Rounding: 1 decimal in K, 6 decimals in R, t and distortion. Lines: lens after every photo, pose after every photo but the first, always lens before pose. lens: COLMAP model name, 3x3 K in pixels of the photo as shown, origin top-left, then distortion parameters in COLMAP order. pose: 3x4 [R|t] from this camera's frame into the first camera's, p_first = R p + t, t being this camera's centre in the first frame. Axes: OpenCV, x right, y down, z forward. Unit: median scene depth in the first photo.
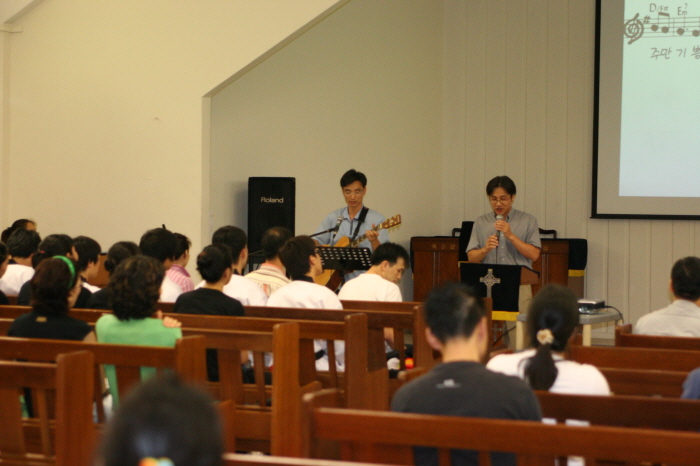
lens RADIAL K [[1836.2, 0, 350.2], [0, 1836.2, 232.6], [0, 0, 1]] dist [0.181497, 0.000000]
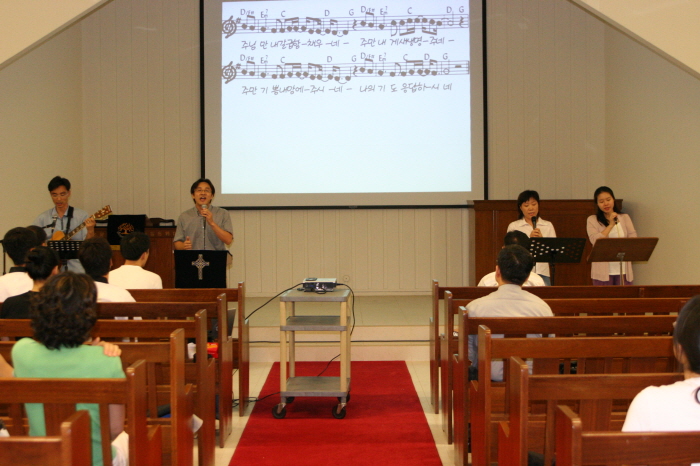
lens RADIAL K [[1120.6, 0, 349.5], [0, 1120.6, 233.5], [0, 0, 1]] dist [-0.043226, 0.000000]
pose [[0.931637, -0.036106, 0.361593, -0.089010], [0.030671, 0.999314, 0.020760, -0.005797], [-0.362095, -0.008250, 0.932105, 0.235846]]
